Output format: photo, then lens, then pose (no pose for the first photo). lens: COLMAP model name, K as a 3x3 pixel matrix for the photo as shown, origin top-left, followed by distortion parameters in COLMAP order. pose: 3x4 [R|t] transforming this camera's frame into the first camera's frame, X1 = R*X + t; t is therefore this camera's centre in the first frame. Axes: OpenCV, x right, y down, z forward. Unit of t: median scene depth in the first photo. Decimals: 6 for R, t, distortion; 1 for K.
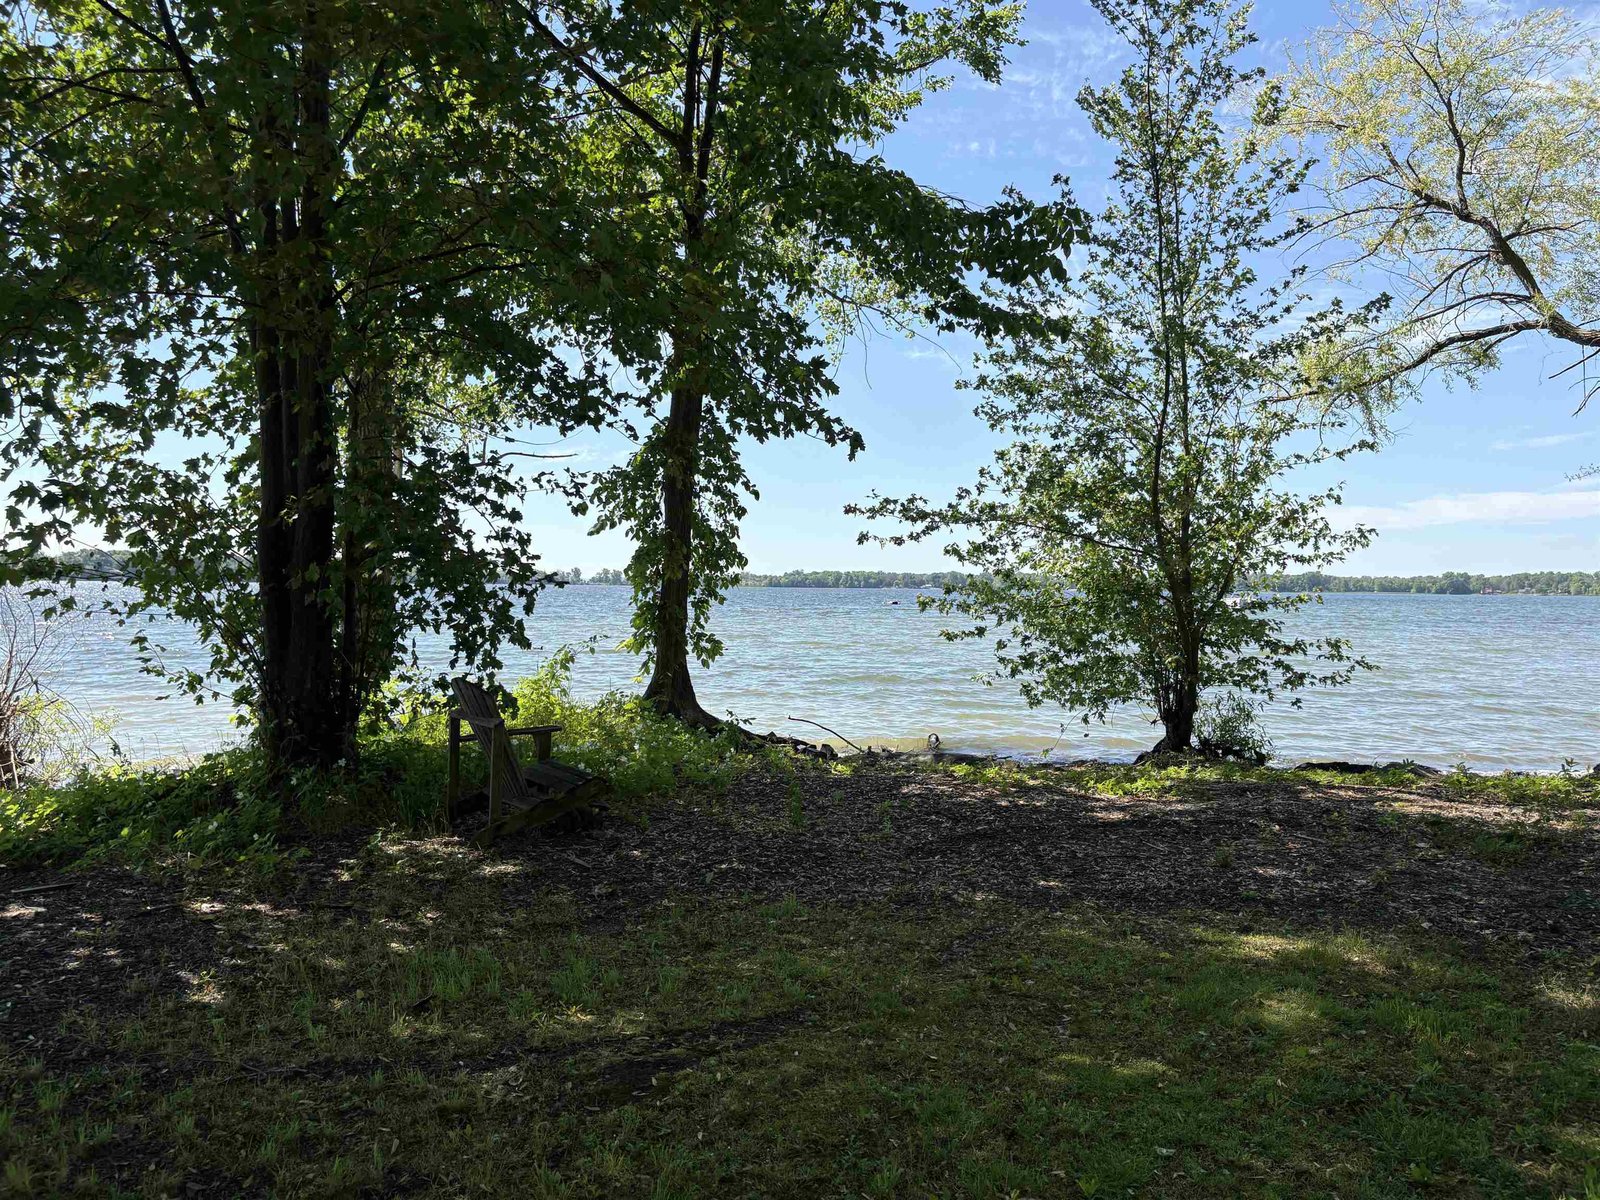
lens RADIAL K [[1225.8, 0, 807.0], [0, 1225.8, 588.5], [0, 0, 1]] dist [0.077293, -0.036934]
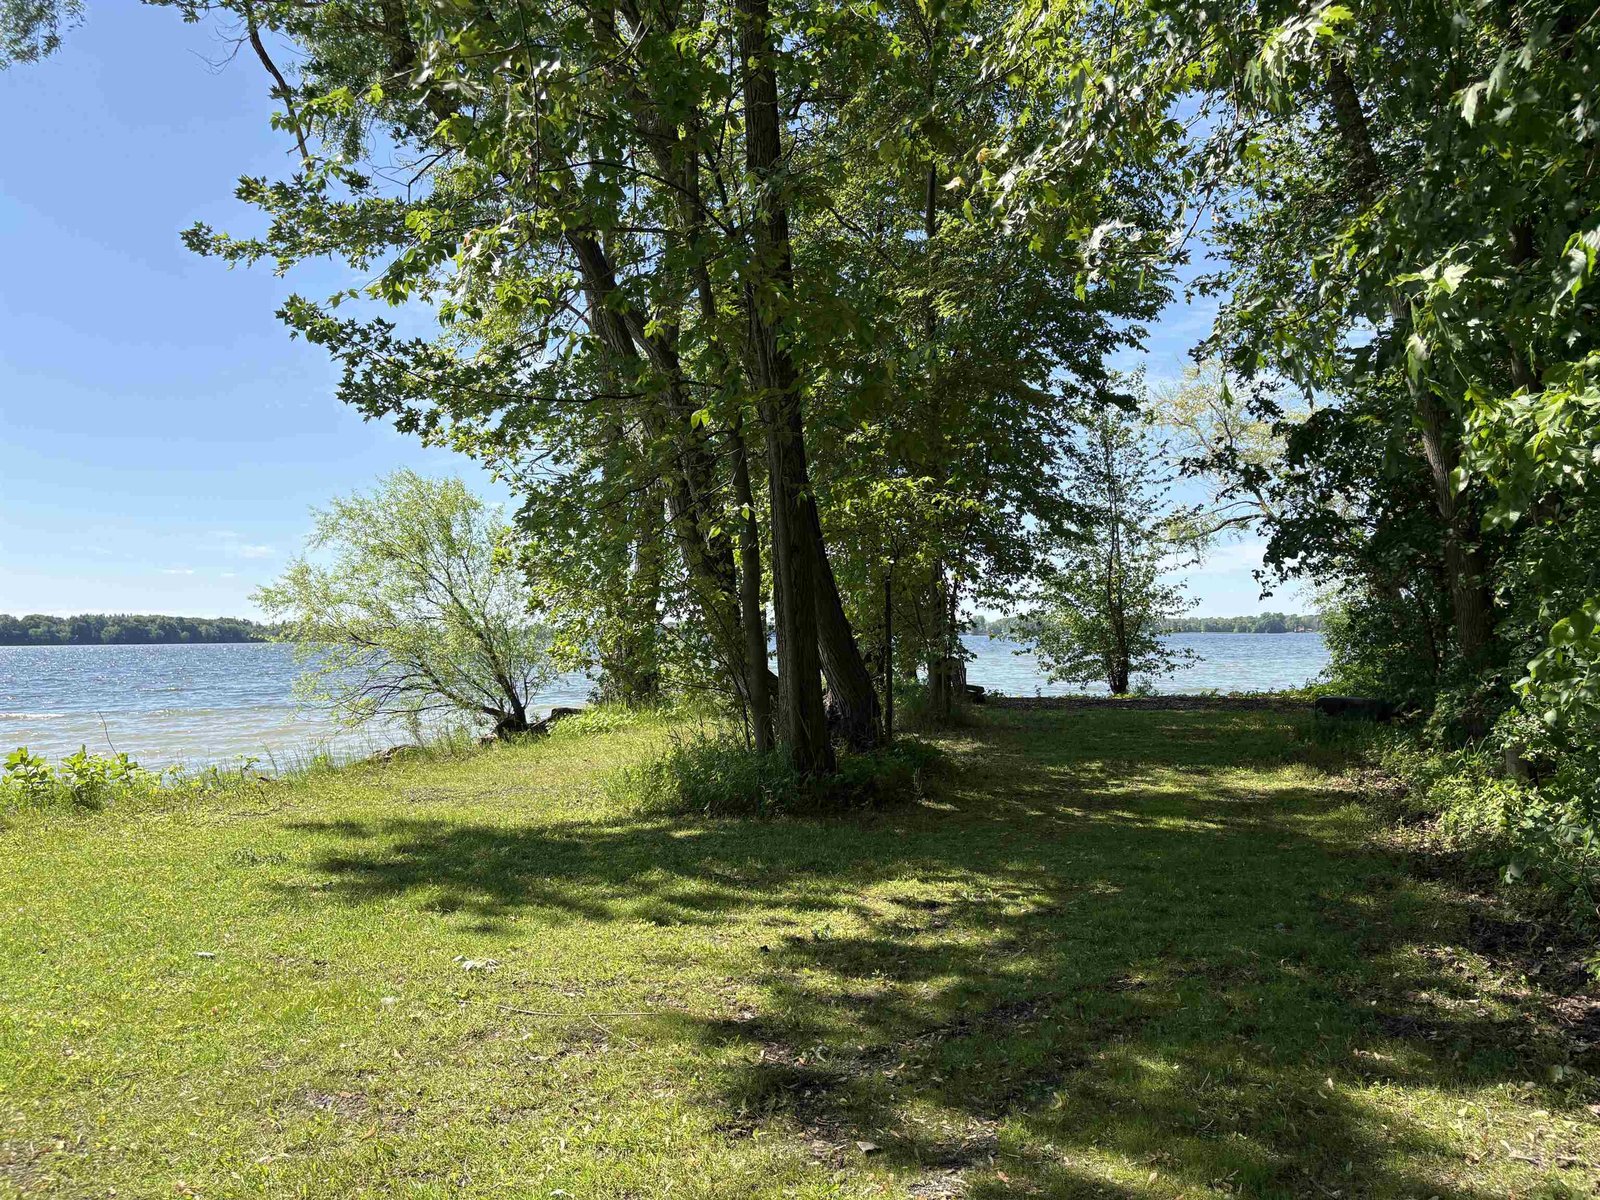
lens RADIAL K [[1203.0, 0, 800.0], [0, 1203.0, 600.0], [0, 0, 1]] dist [0.060921, -0.052624]
pose [[0.993996, -0.016095, 0.108229, -0.501949], [0.019488, 0.999349, -0.030366, 0.003507], [-0.107670, 0.032293, 0.993662, -1.094331]]
